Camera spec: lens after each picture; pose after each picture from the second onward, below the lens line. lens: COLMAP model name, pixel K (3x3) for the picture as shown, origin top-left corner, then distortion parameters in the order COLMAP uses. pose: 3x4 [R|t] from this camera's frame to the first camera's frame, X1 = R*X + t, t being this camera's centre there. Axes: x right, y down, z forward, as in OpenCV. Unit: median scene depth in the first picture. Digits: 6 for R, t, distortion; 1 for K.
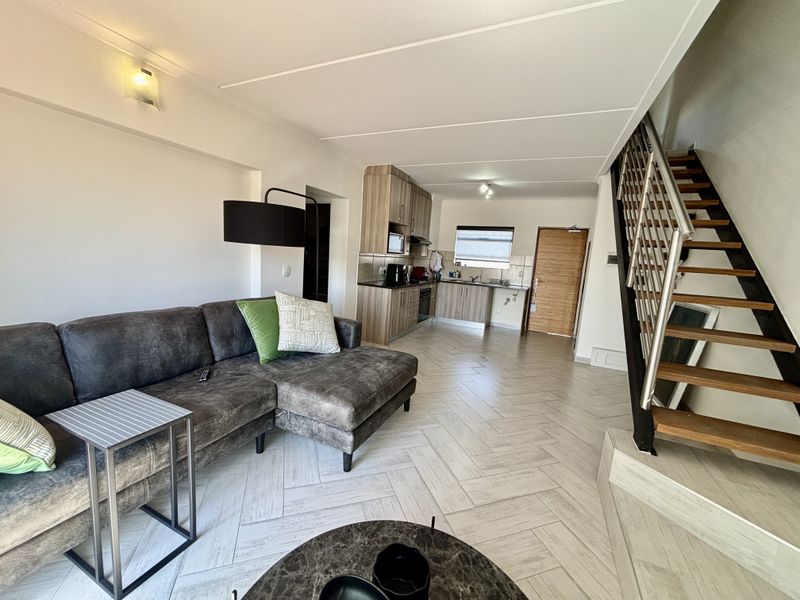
lens RADIAL K [[318.5, 0, 400.0], [0, 318.5, 300.0], [0, 0, 1]] dist [0.000467, -0.000138]
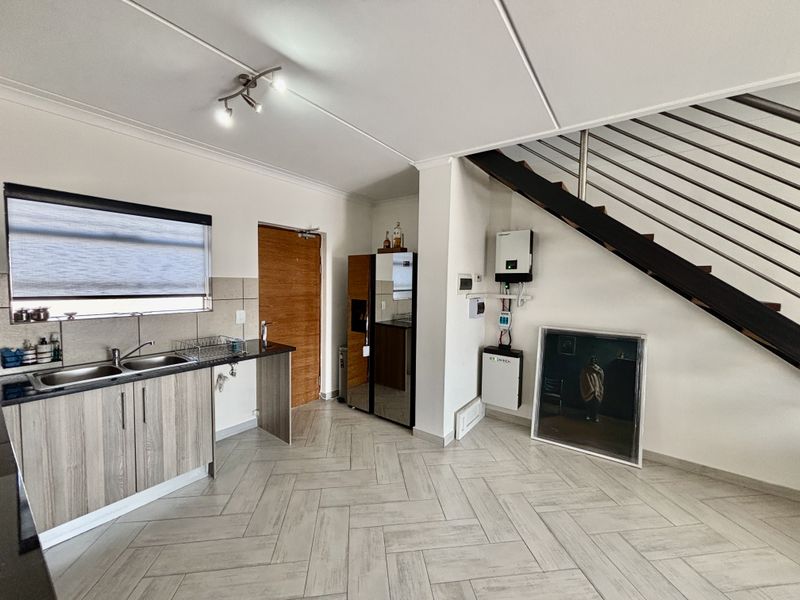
lens RADIAL K [[318.5, 0, 400.0], [0, 318.5, 300.0], [0, 0, 1]] dist [0.000467, -0.000138]
pose [[0.207634, -0.123706, 0.970353, -0.032747], [0.129690, 0.986696, 0.098039, -0.116704], [-0.969571, 0.105489, 0.220915, 0.627770]]
